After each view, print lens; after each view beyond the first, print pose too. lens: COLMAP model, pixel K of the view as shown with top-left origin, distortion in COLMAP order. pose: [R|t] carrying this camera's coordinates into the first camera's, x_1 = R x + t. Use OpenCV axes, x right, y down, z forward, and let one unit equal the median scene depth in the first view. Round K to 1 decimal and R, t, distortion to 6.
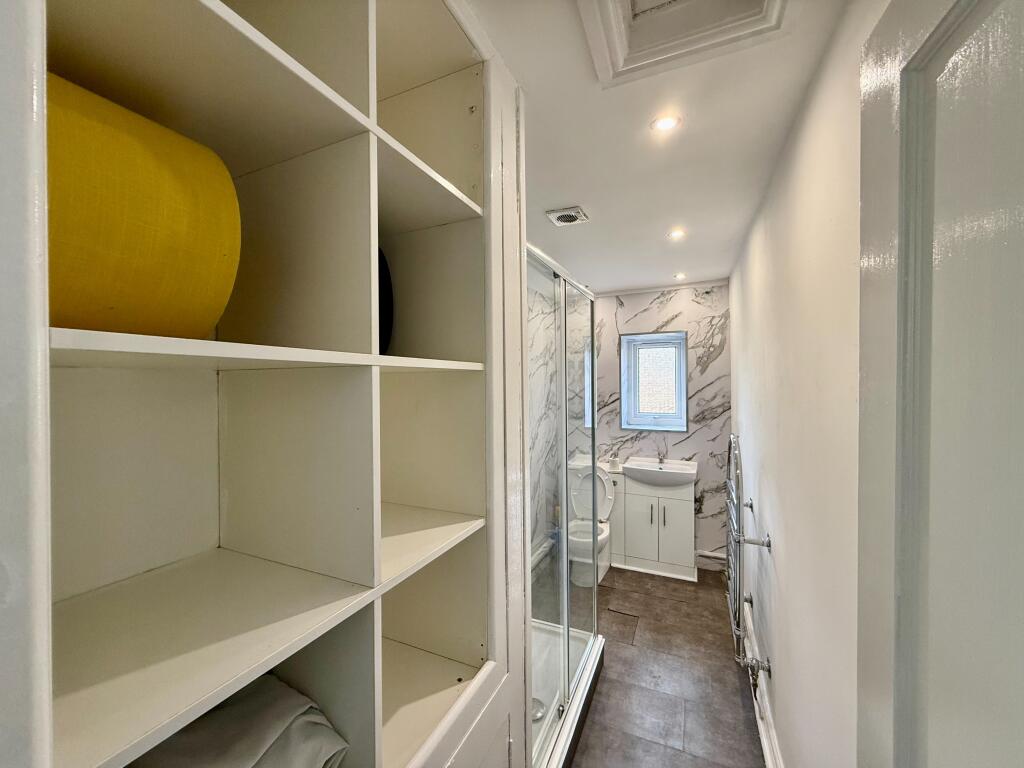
lens RADIAL K [[406.8, 0, 512.0], [0, 406.8, 384.0], [0, 0, 1]] dist [0.001895, 0.000123]
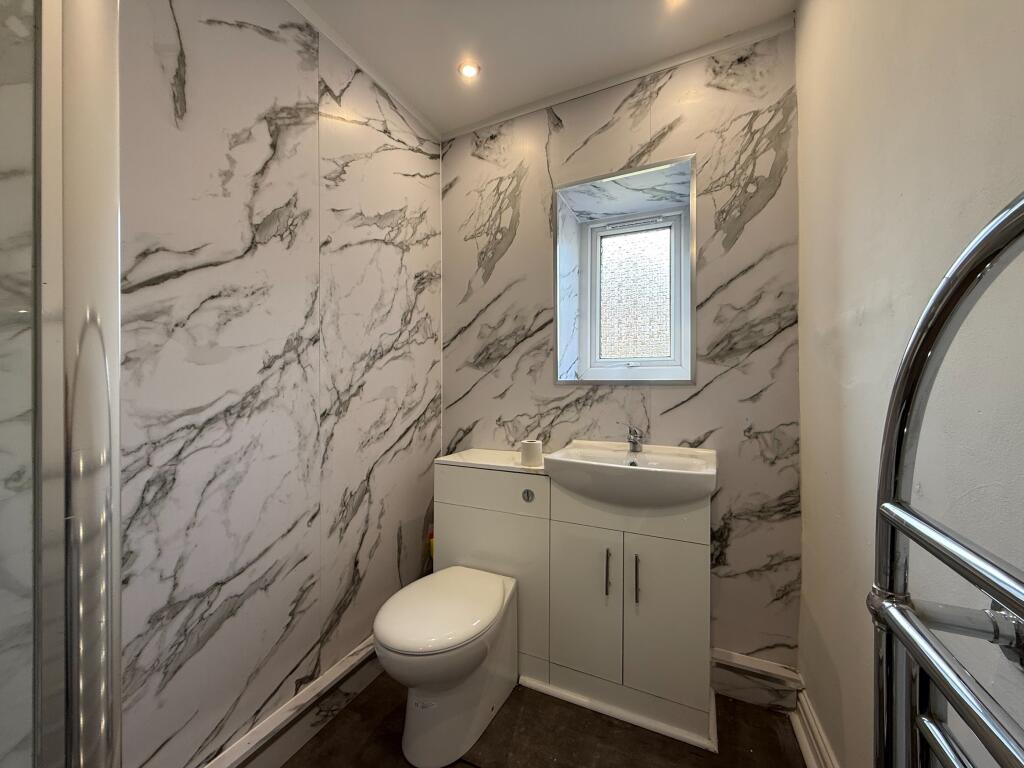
lens RADIAL K [[406.8, 0, 512.0], [0, 406.8, 384.0], [0, 0, 1]] dist [0.001895, 0.000123]
pose [[0.999935, 0.004686, -0.010362, 0.238094], [-0.004681, 0.999989, 0.000423, 0.121385], [0.010364, -0.000375, 0.999946, 0.555912]]
